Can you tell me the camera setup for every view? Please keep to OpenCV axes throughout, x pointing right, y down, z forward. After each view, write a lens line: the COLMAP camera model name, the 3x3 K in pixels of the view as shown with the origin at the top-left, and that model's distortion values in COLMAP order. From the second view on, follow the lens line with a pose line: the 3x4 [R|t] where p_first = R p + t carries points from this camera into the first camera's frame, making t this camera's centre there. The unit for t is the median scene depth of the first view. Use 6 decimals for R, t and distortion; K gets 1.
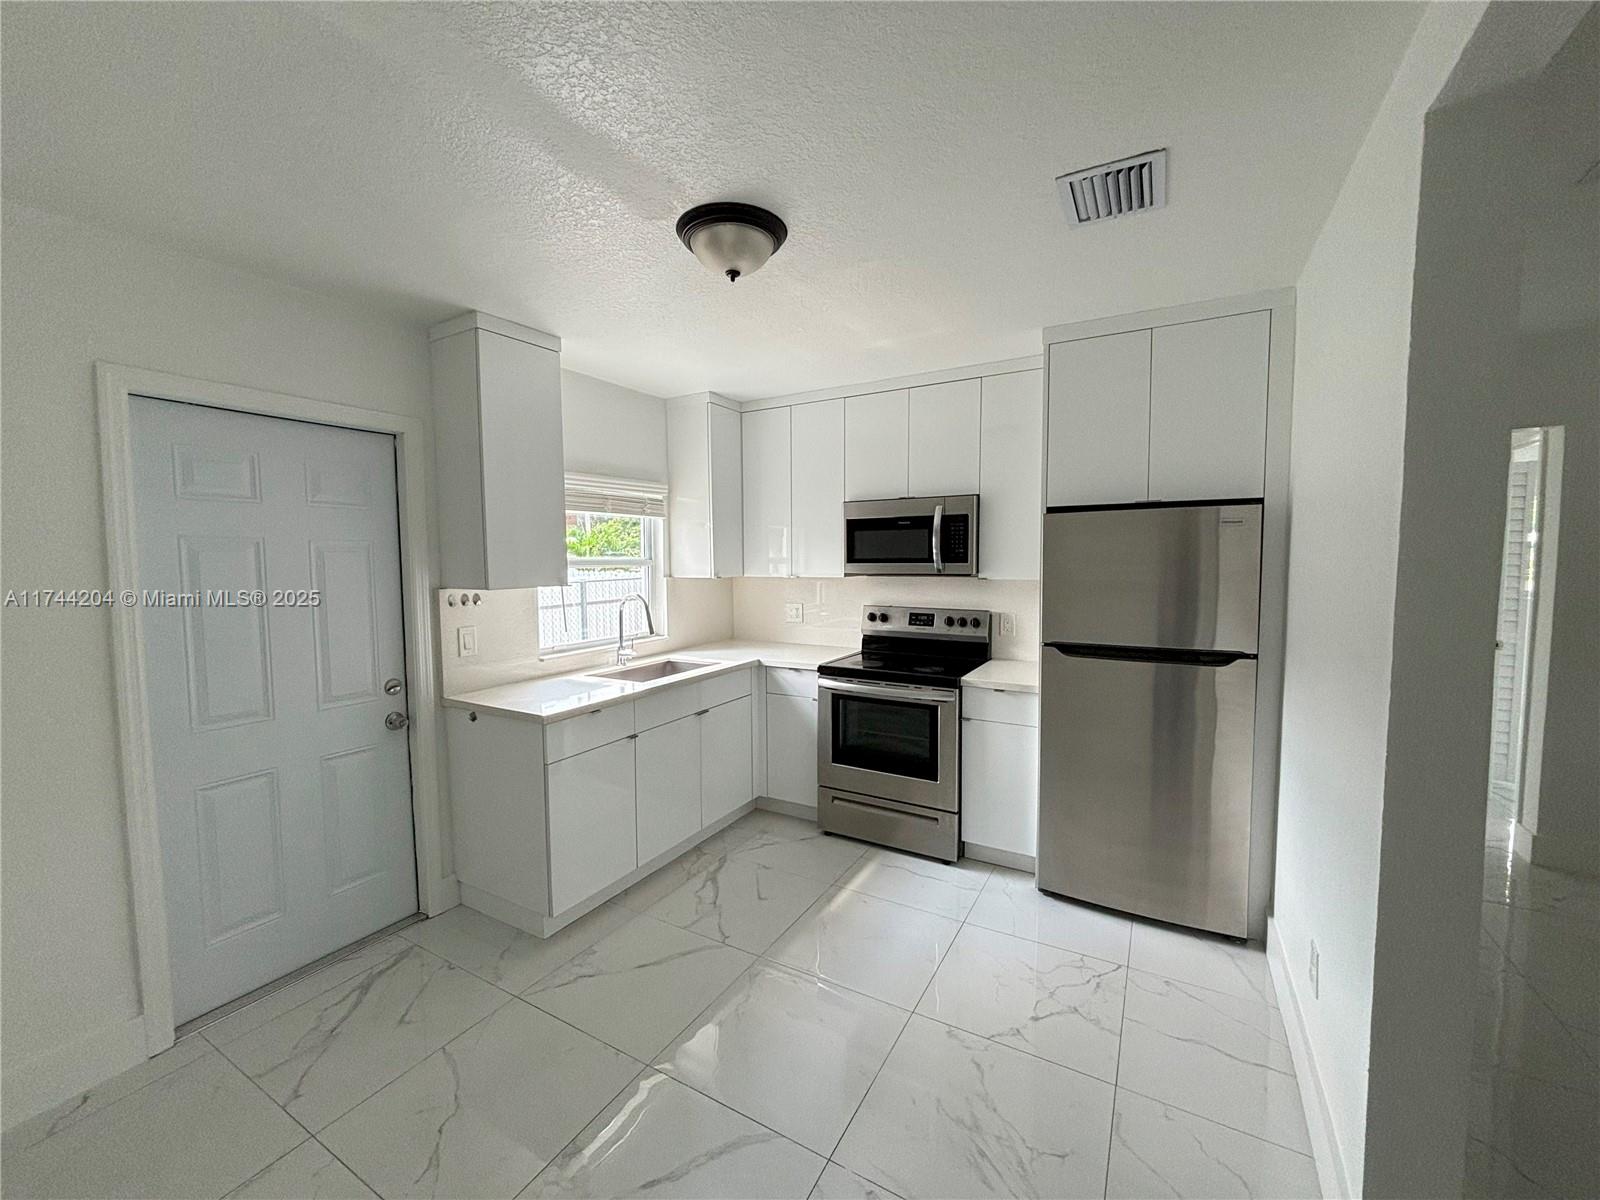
lens RADIAL K [[643.8, 0, 799.0], [0, 643.8, 597.5], [0, 0, 1]] dist [0.007120, -0.001939]
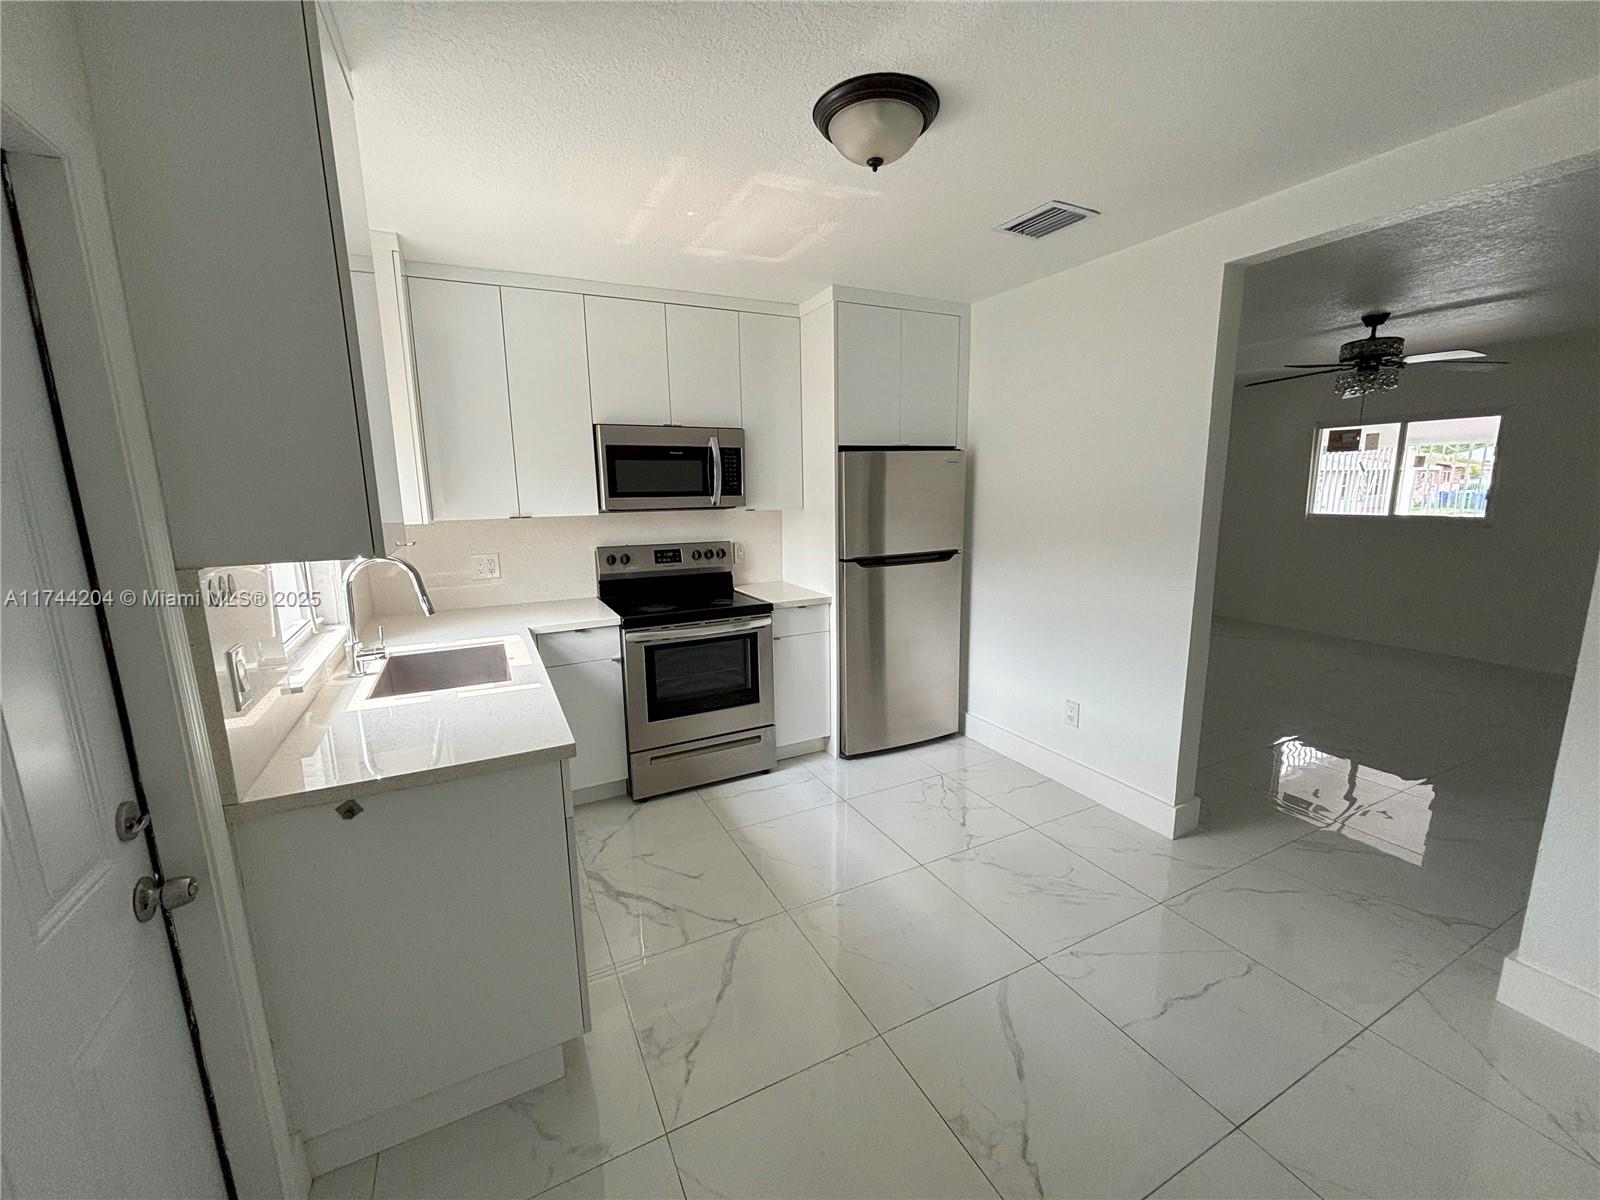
lens RADIAL K [[643.8, 0, 800.0], [0, 643.8, 597.9], [0, 0, 1]] dist [0.007120, -0.001939]
pose [[0.548600, -0.145688, 0.823294, -0.571101], [0.066307, 0.989181, 0.130860, -0.019374], [-0.833452, -0.017200, 0.552325, 0.344197]]
